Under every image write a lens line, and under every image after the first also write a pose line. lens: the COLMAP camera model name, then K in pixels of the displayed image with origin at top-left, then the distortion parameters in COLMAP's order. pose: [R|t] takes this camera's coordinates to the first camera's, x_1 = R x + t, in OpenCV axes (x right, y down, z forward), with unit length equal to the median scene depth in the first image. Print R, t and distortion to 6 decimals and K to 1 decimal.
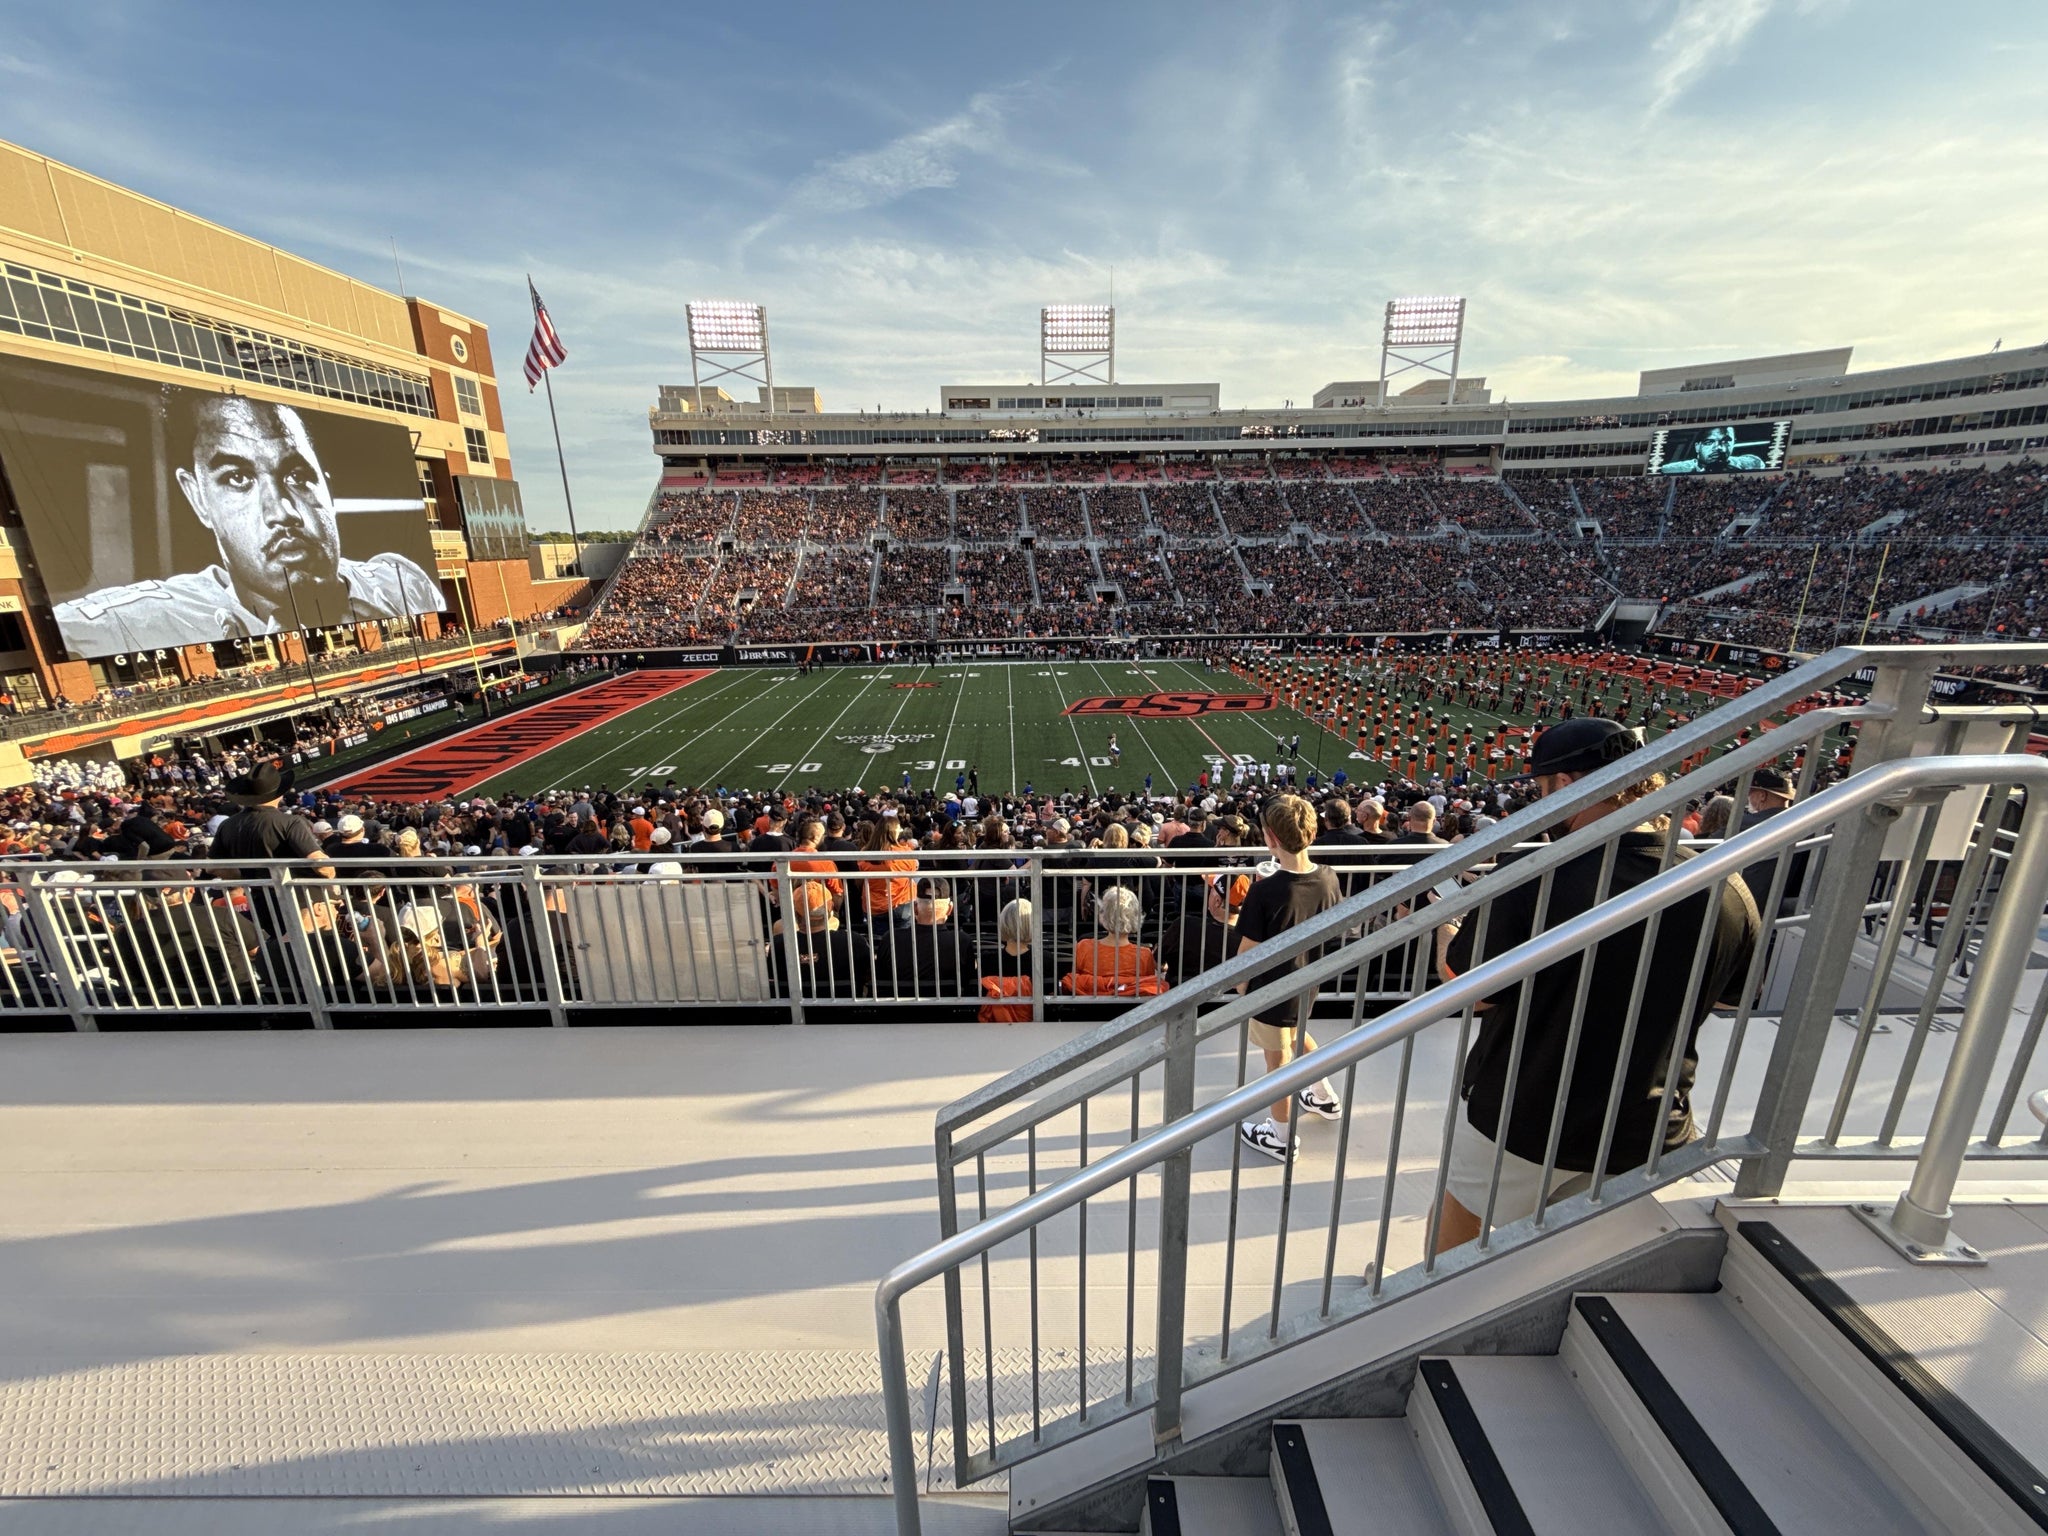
lens RADIAL K [[819.4, 0, 1035.1], [0, 819.4, 770.1], [0, 0, 1]] dist [-0.001557, 0.001384]
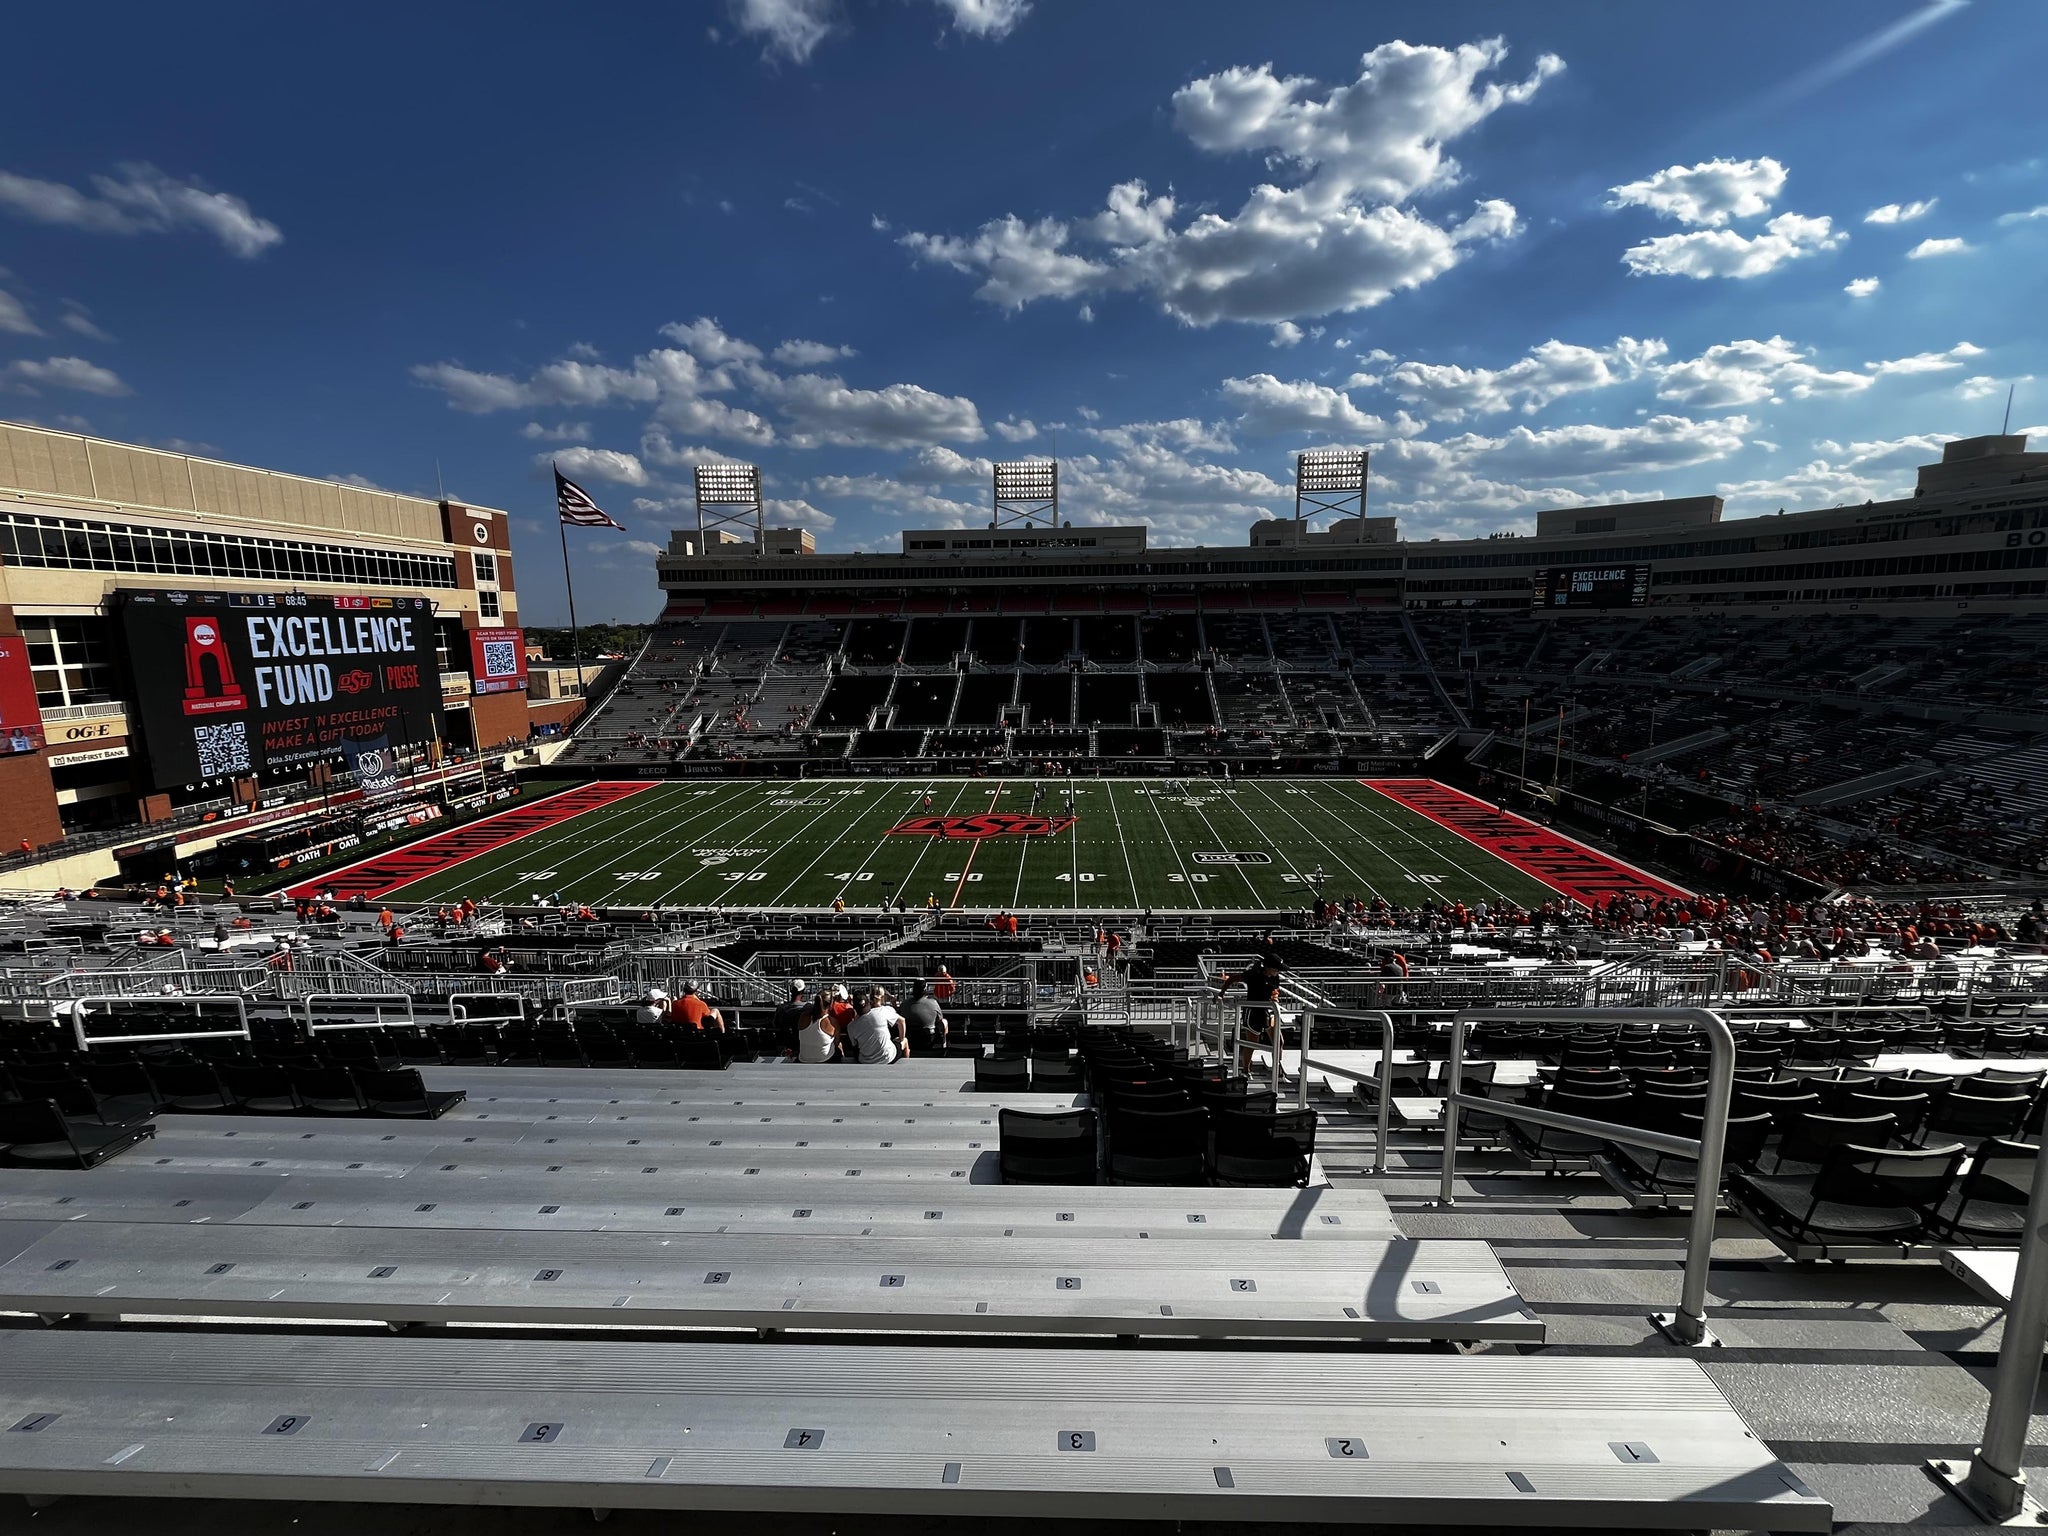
lens RADIAL K [[819.4, 0, 1022.3], [0, 819.4, 769.4], [0, 0, 1]] dist [-0.001557, 0.001384]
pose [[0.996524, 0.015729, -0.081804, 0.154532], [-0.023939, 0.994661, -0.100382, -0.020372], [0.079789, 0.101992, 0.991580, -0.103732]]
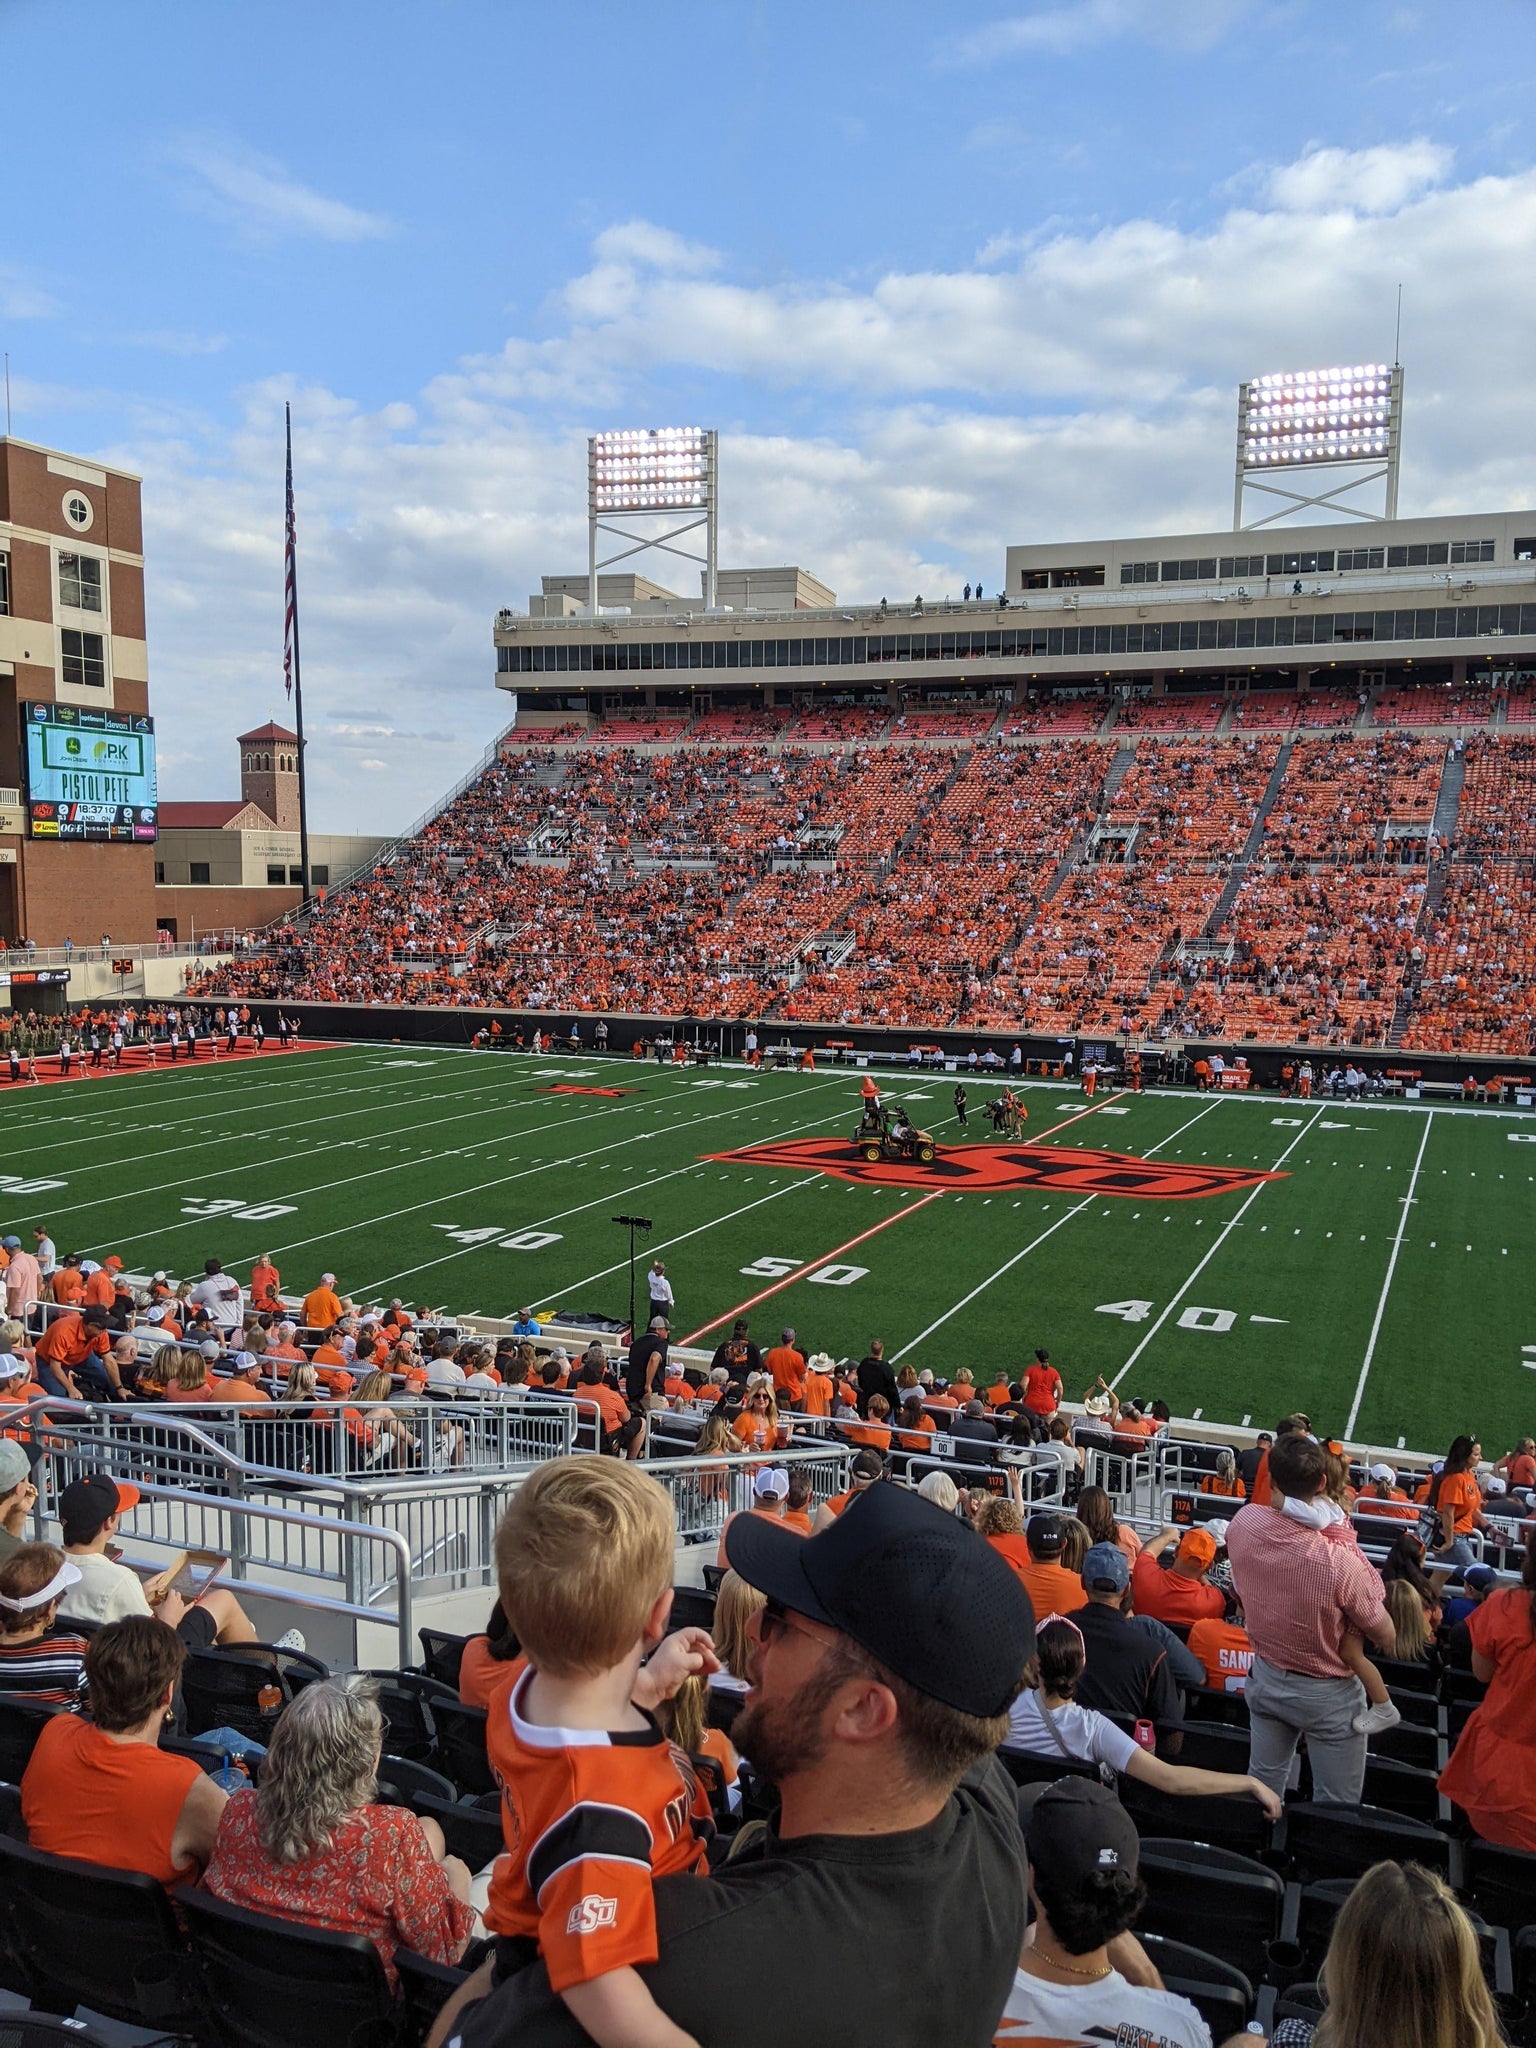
lens RADIAL K [[1652.9, 0, 759.9], [0, 1652.9, 1061.8], [0, 0, 1]] dist [0.031219, -0.016213]
pose [[0.903508, 0.072636, -0.422372, 0.200929], [-0.142073, 0.980568, -0.135283, -0.001267], [0.404338, 0.182237, 0.896270, 0.086472]]
